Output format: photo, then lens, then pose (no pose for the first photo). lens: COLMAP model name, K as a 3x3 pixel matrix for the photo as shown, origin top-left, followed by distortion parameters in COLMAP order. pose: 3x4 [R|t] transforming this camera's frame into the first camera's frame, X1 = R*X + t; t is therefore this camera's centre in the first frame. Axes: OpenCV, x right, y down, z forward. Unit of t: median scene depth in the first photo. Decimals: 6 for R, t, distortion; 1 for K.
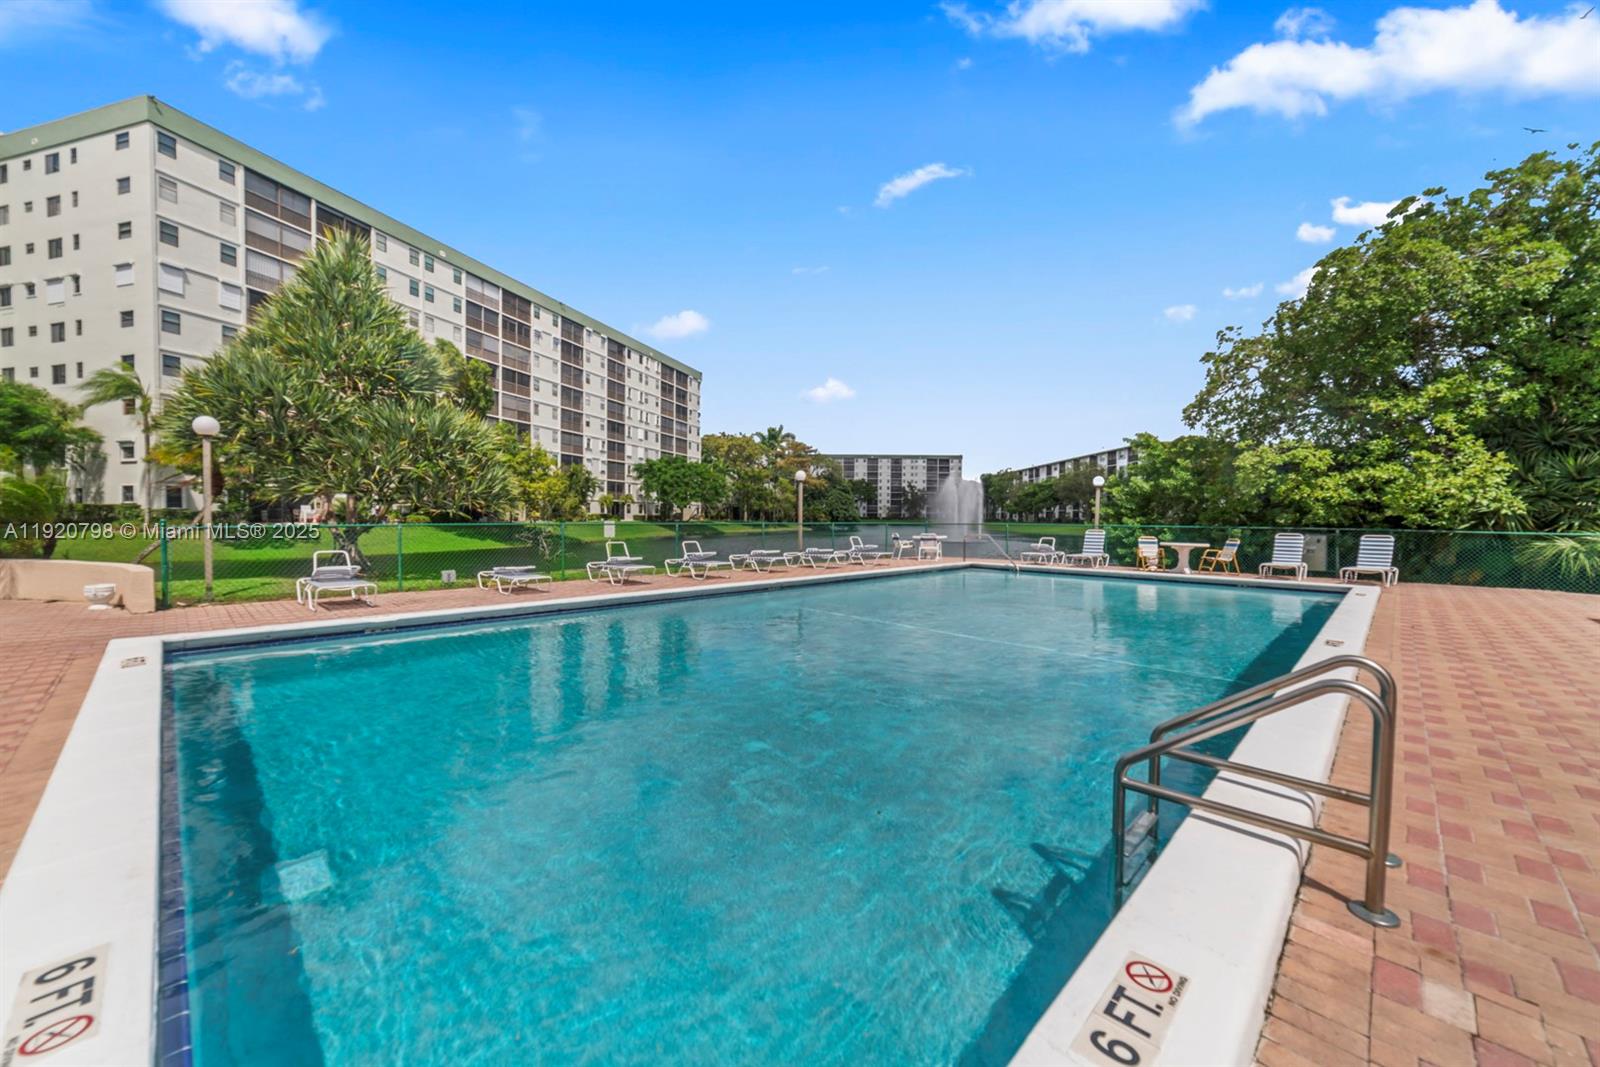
lens RADIAL K [[626.7, 0, 800.0], [0, 626.7, 533.5], [0, 0, 1]] dist [-0.000119, -0.000008]
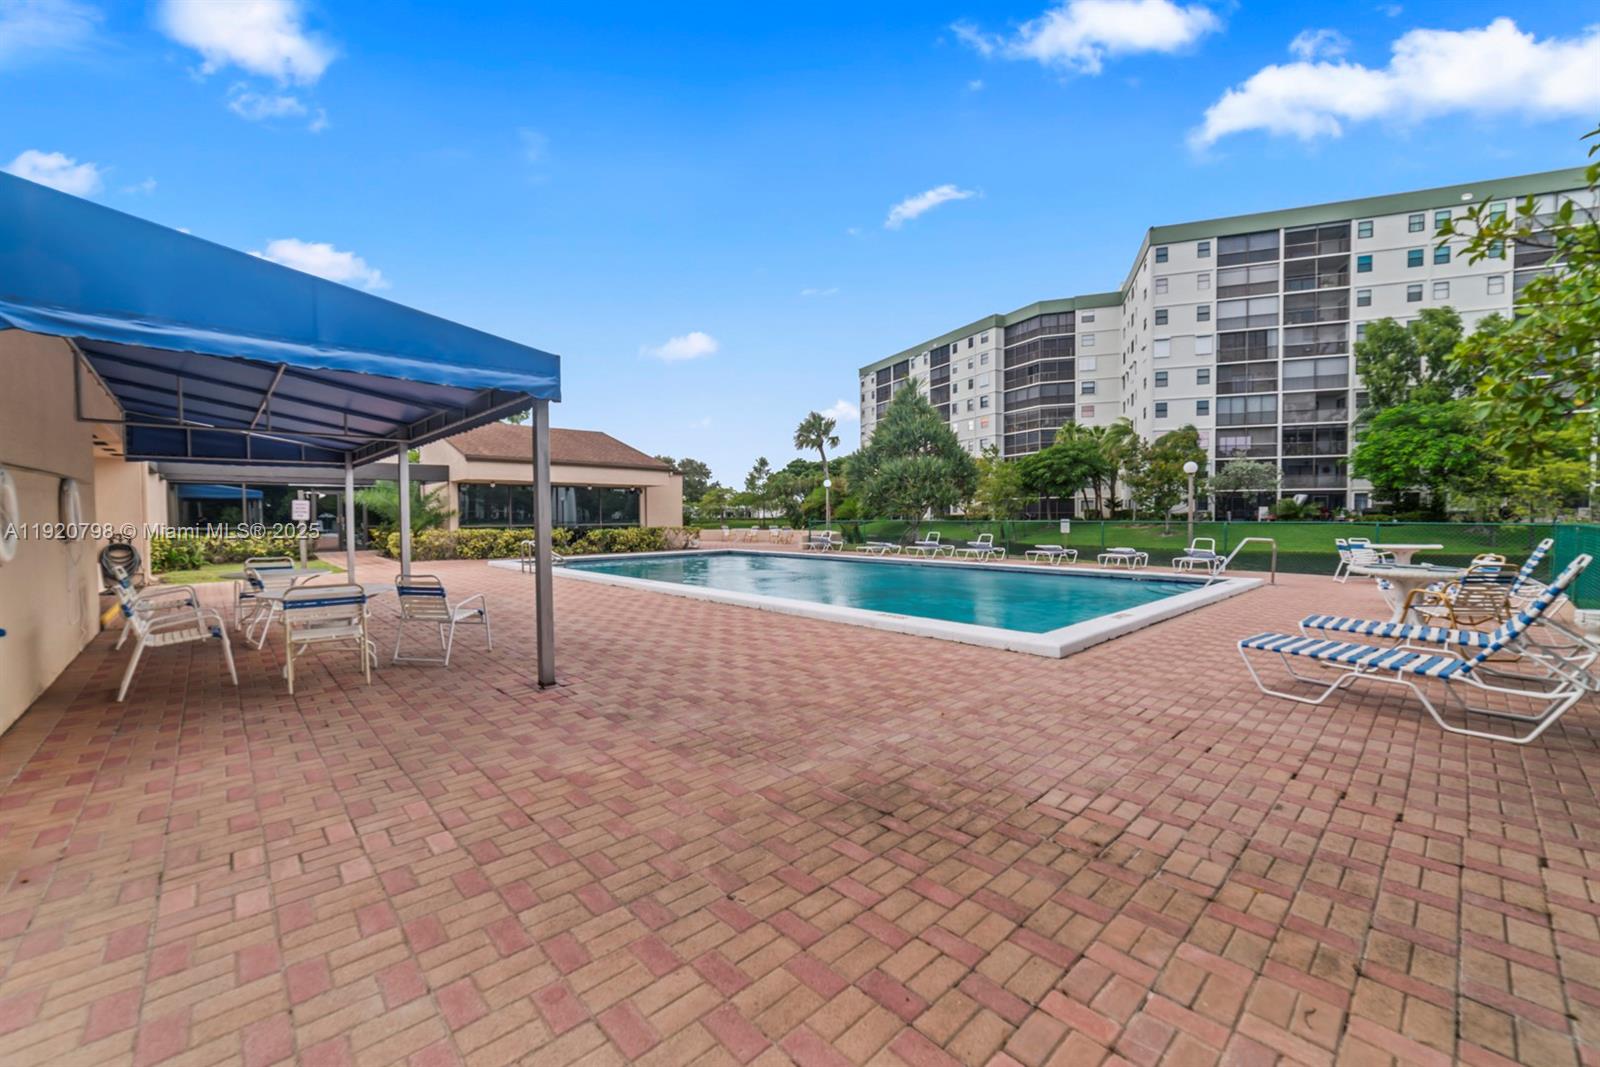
lens RADIAL K [[626.7, 0, 800.0], [0, 626.7, 533.5], [0, 0, 1]] dist [-0.000119, -0.000008]
pose [[-0.019355, 0.015499, -0.999693, 0.397579], [-0.014610, 0.999769, 0.015783, -0.001721], [0.999706, 0.014911, -0.019124, 0.205021]]
